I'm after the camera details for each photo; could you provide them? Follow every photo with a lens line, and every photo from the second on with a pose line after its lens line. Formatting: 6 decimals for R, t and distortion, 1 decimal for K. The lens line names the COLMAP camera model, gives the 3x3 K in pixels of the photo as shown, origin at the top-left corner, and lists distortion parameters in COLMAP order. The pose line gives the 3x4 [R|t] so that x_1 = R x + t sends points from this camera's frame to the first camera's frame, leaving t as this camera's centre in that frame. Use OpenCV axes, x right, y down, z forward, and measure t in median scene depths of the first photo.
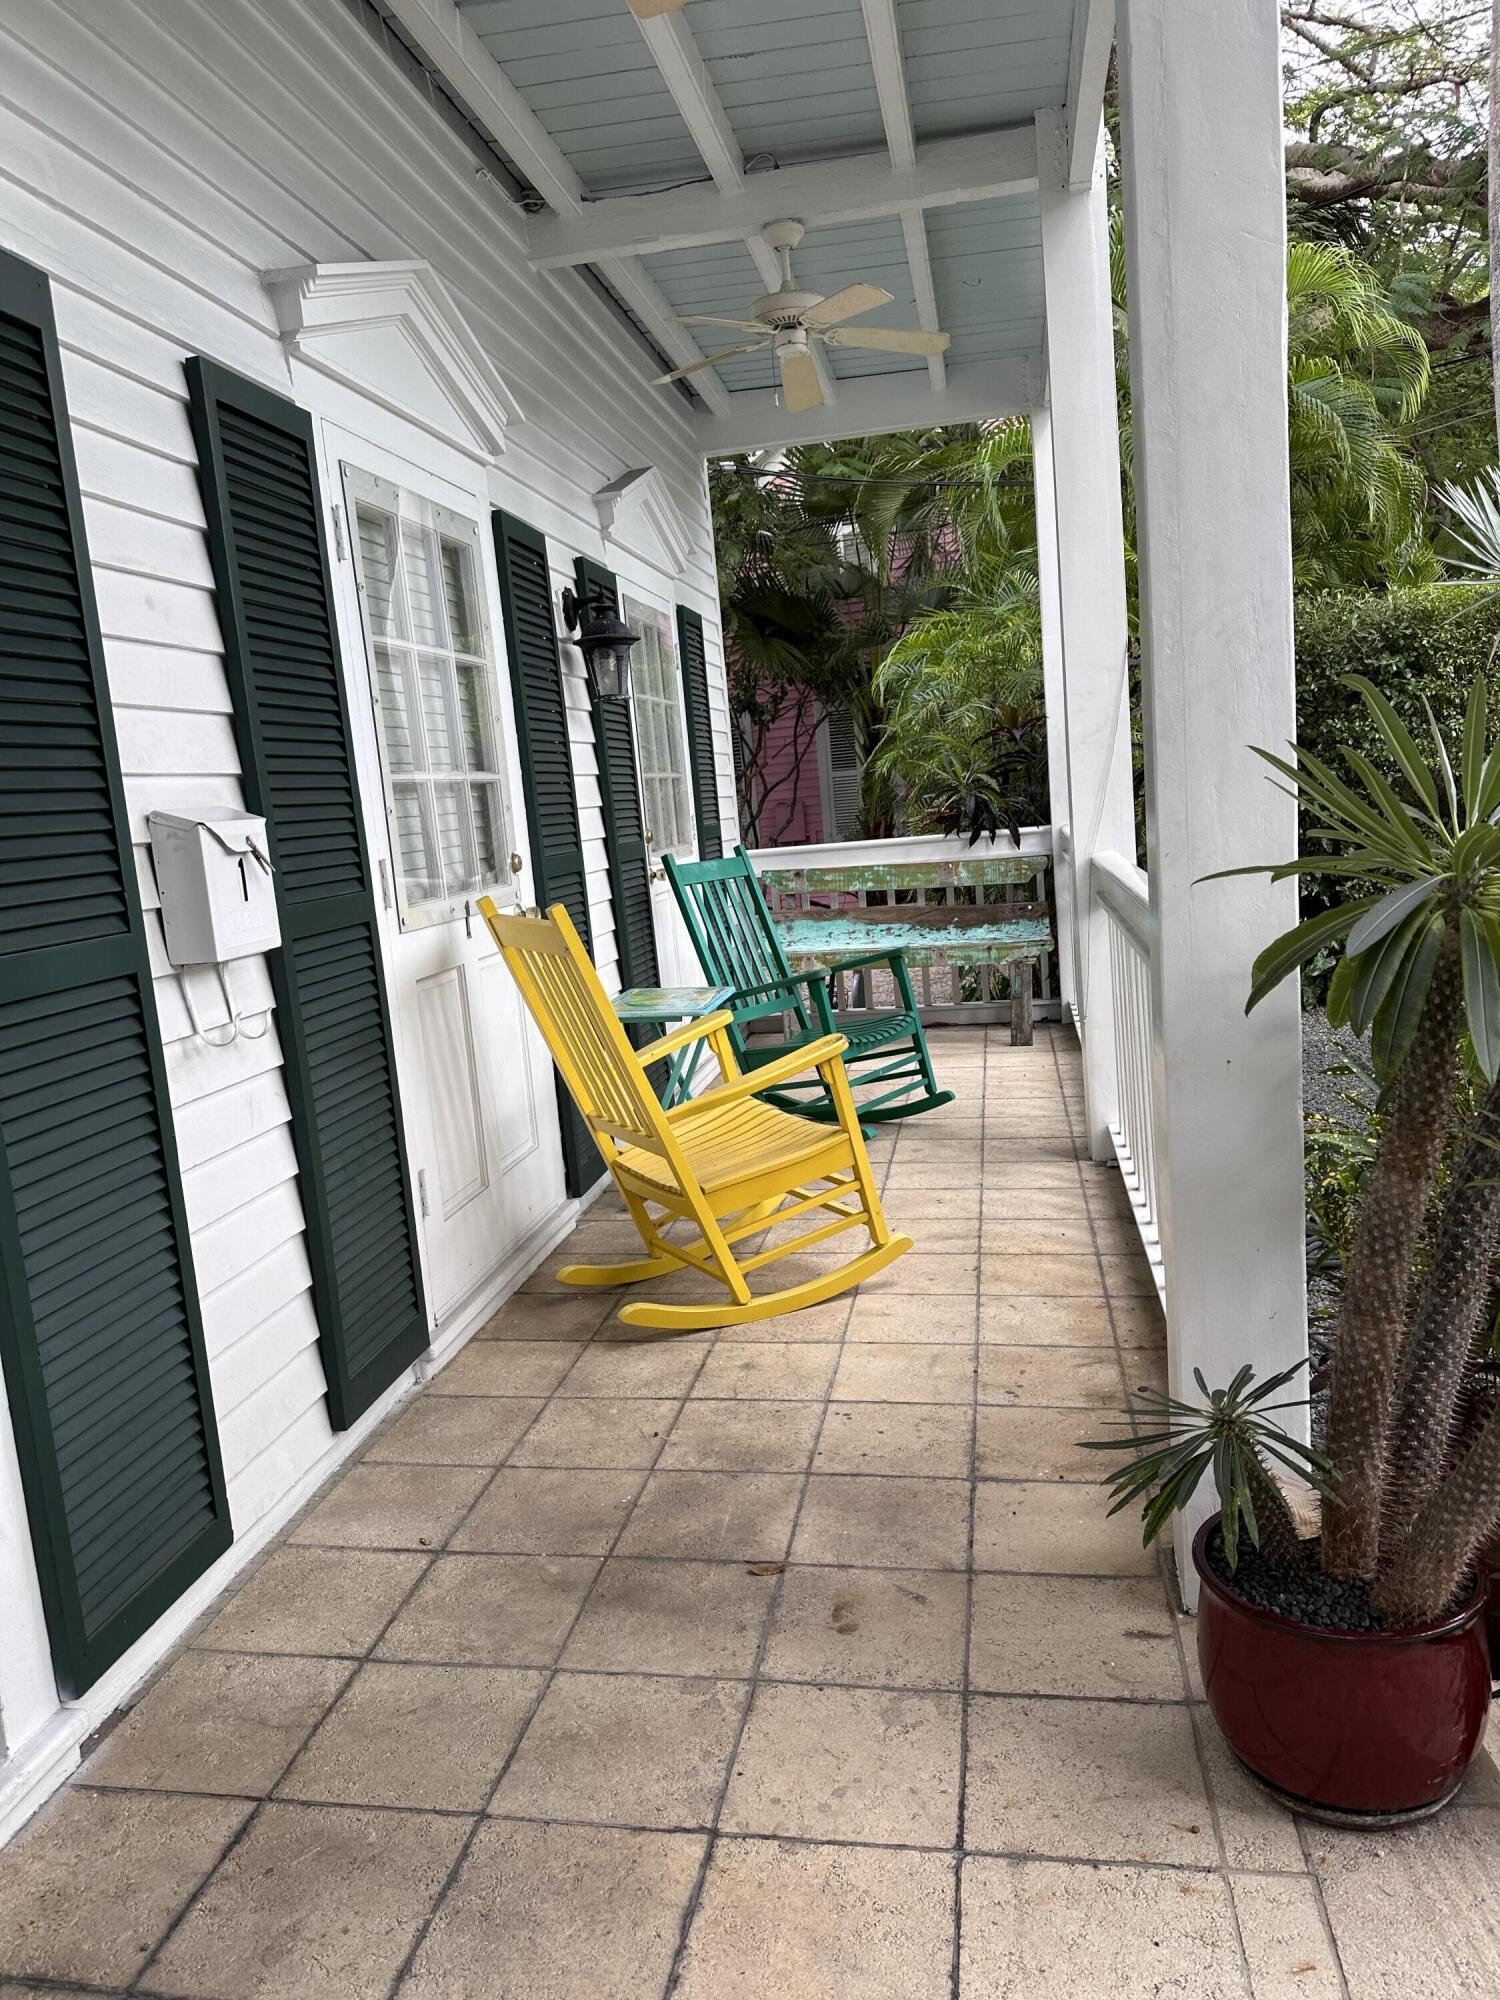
lens RADIAL K [[1389.7, 0, 736.1], [0, 1389.7, 988.5], [0, 0, 1]] dist [0.177942, -0.294356]
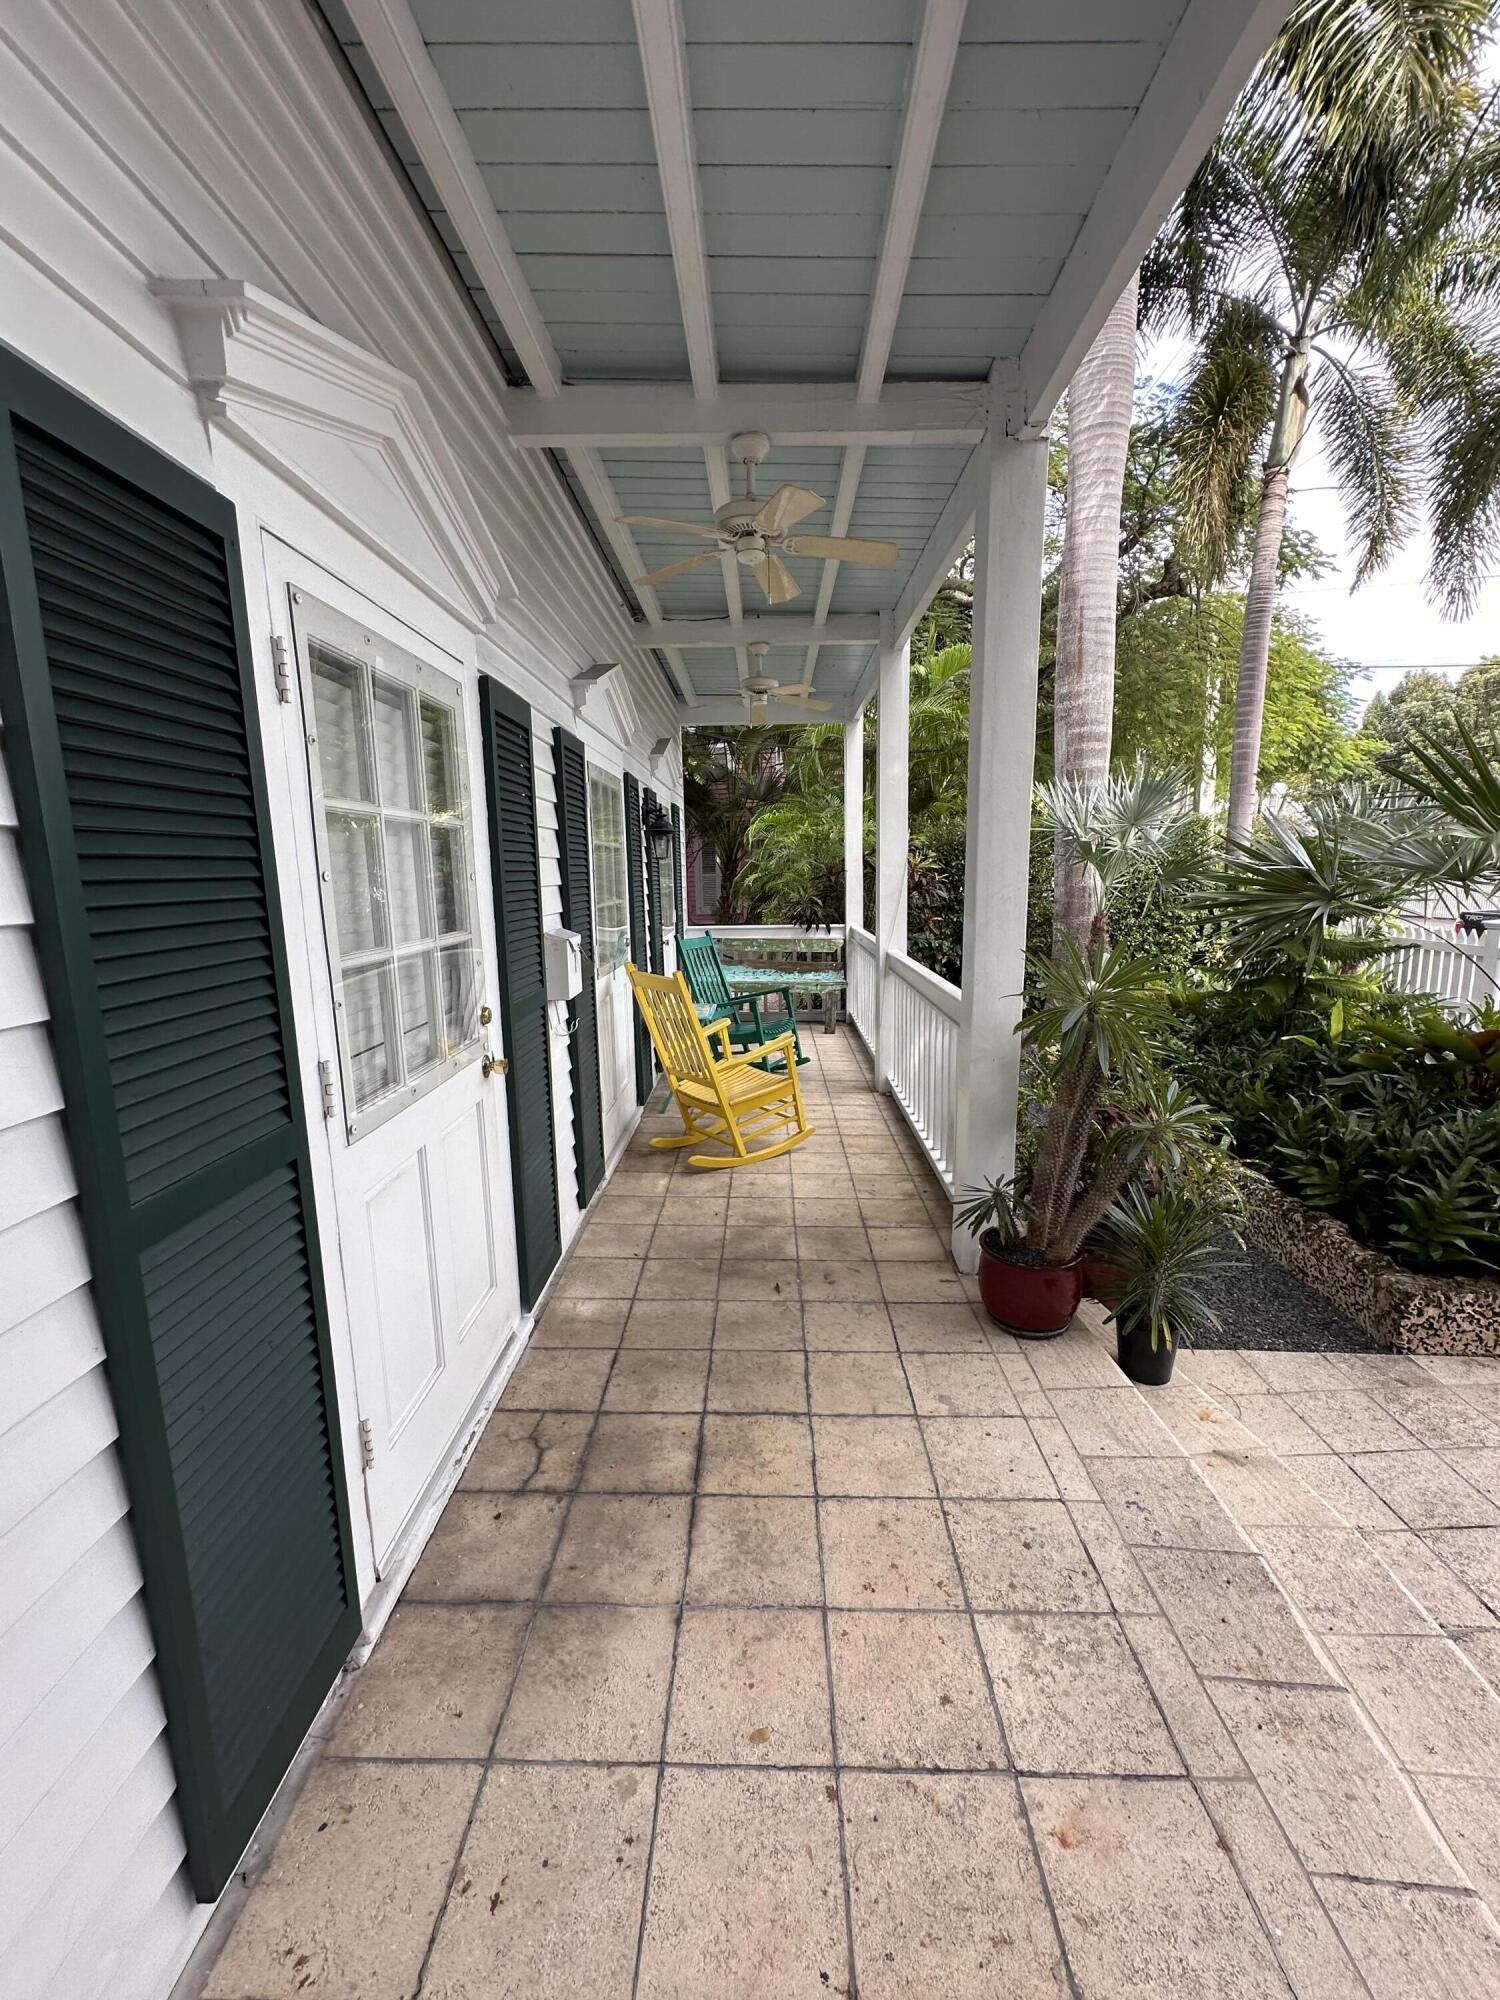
lens RADIAL K [[797.8, 0, 750.0], [0, 797.8, 1000.0], [0, 0, 1]] dist [-0.000436, 0.000498]
pose [[0.984343, 0.041940, 0.171204, -0.194837], [-0.044884, 0.998903, 0.013357, -0.032531], [-0.170456, -0.020832, 0.985145, -0.202995]]
